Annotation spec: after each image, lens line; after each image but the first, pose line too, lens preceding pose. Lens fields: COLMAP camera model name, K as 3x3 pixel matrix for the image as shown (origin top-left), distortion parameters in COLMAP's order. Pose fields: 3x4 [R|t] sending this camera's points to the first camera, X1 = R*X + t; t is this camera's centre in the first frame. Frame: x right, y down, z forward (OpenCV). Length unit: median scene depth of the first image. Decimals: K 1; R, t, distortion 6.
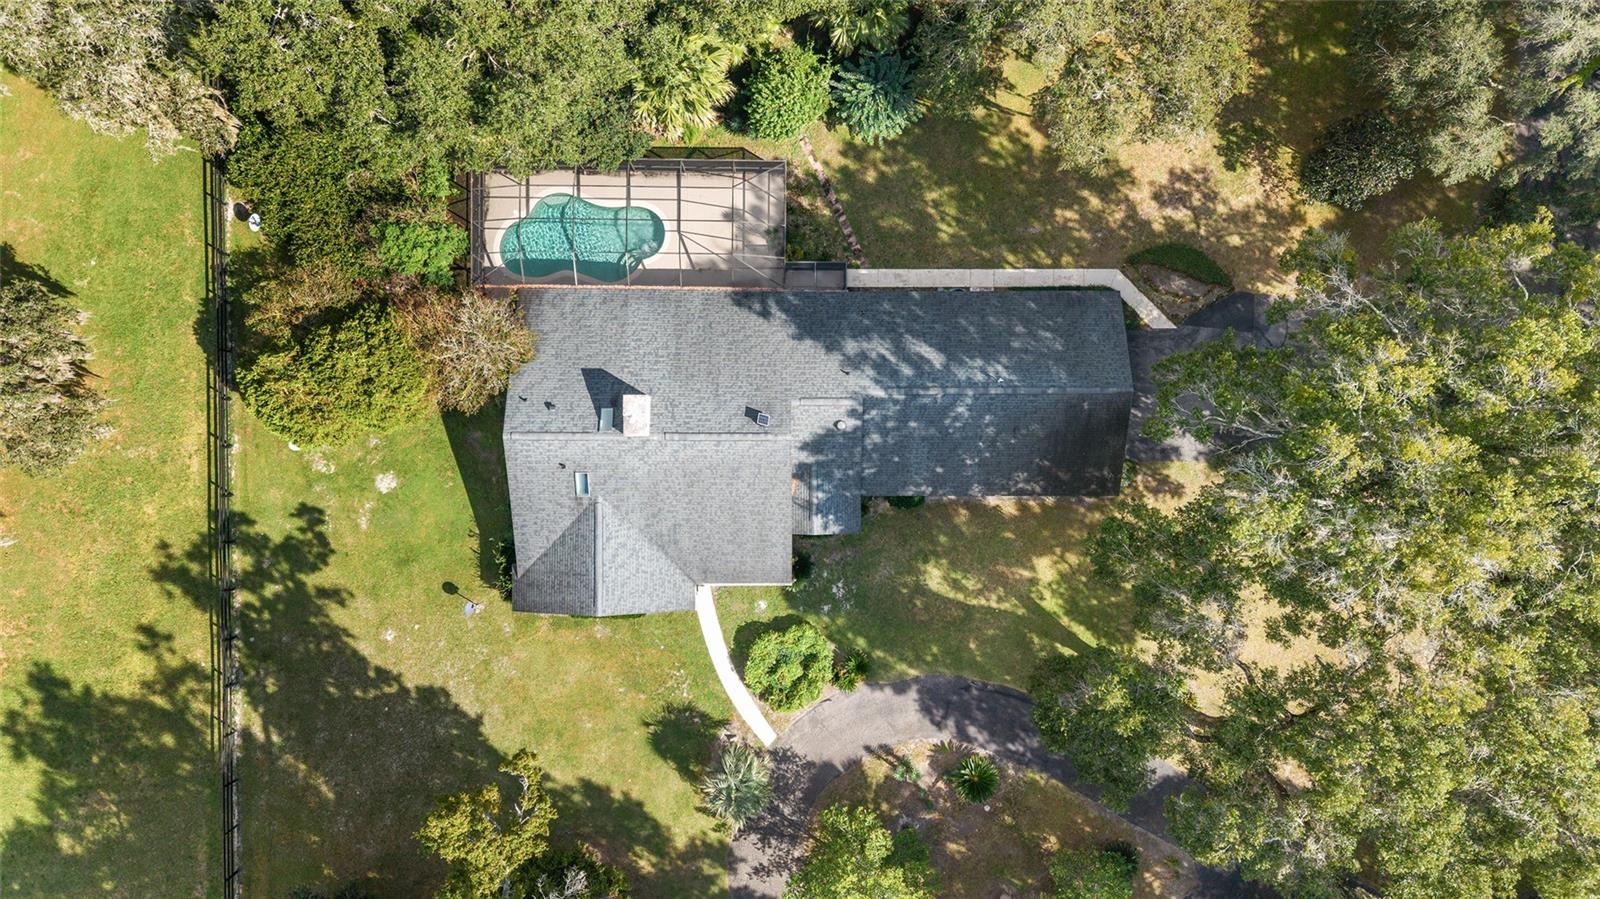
lens RADIAL K [[1136.1, 0, 800.0], [0, 1136.1, 449.5], [0, 0, 1]] dist [0.095524, -0.124269]
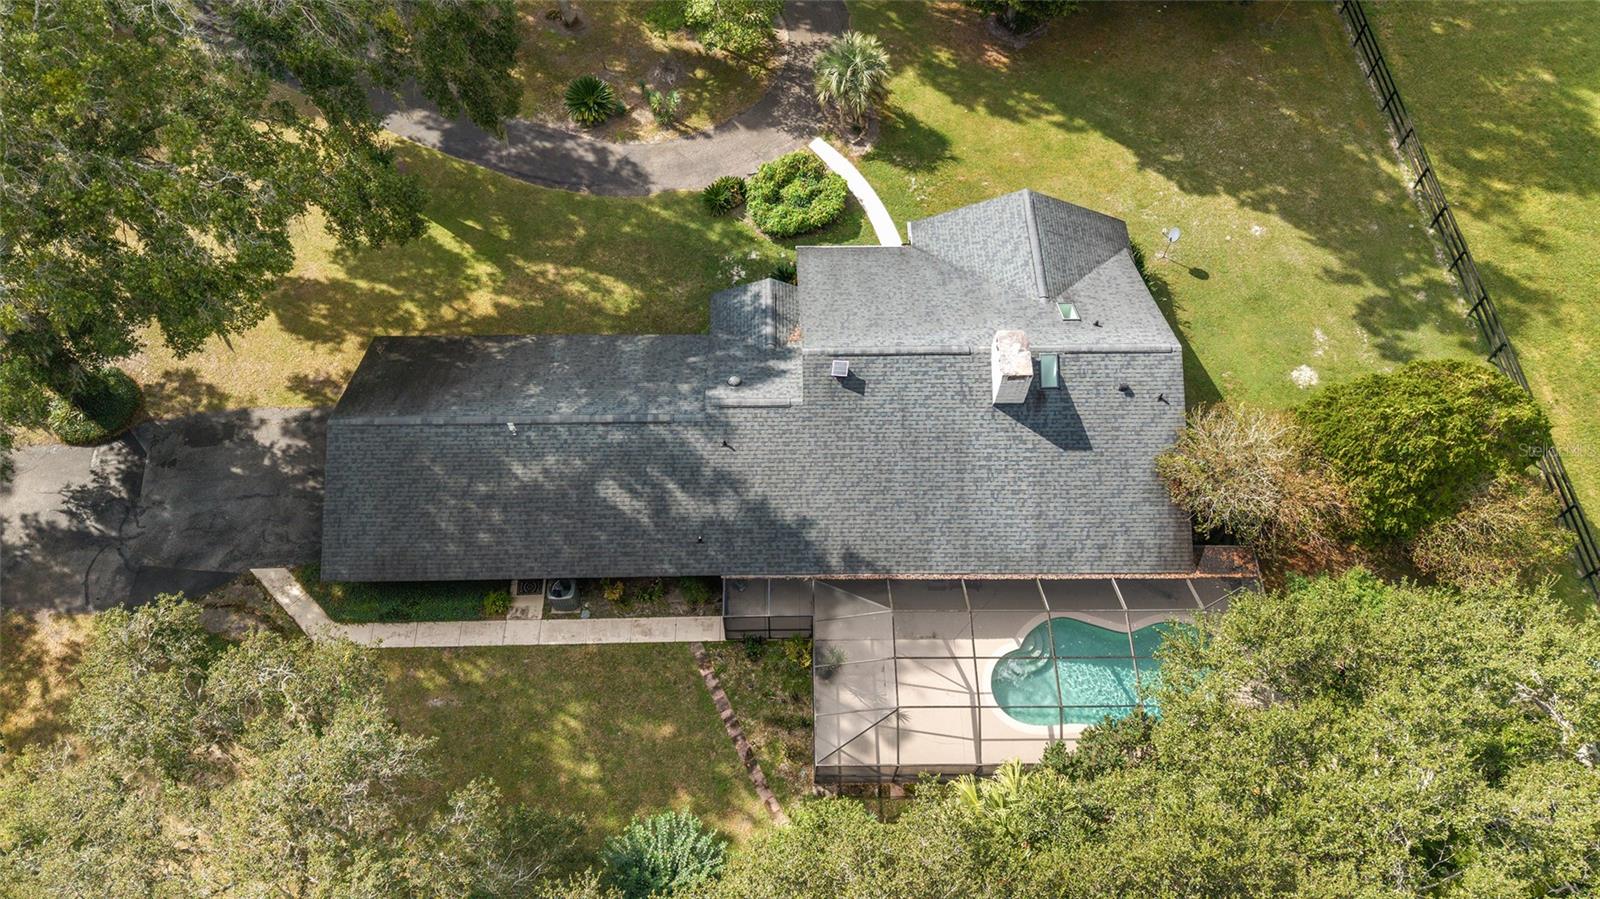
lens RADIAL K [[1136.1, 0, 800.0], [0, 1136.1, 449.5], [0, 0, 1]] dist [0.095524, -0.124269]
pose [[-0.999668, 0.005549, -0.025155, 0.010397], [-0.017750, -0.856076, 0.516546, -0.414458], [-0.018668, 0.516821, 0.855890, 0.354952]]
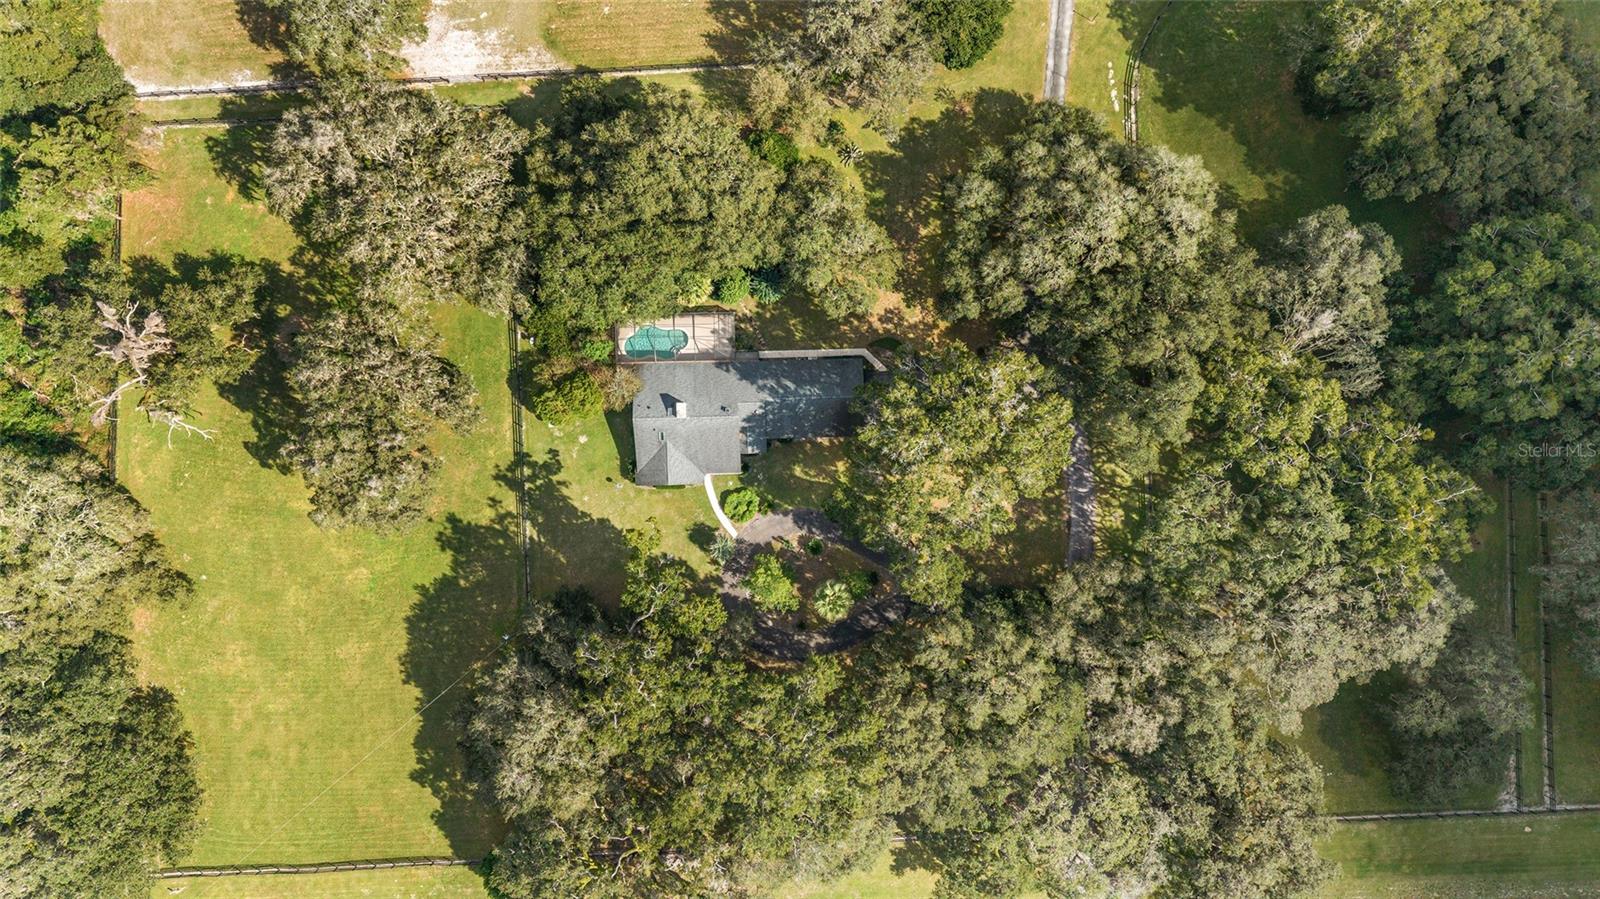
lens RADIAL K [[1136.1, 0, 800.0], [0, 1136.1, 449.5], [0, 0, 1]] dist [0.095524, -0.124269]
pose [[0.999611, -0.027829, 0.001857, 0.120505], [0.027817, 0.999593, 0.006401, 0.049131], [-0.002034, -0.006347, 0.999978, -1.559985]]
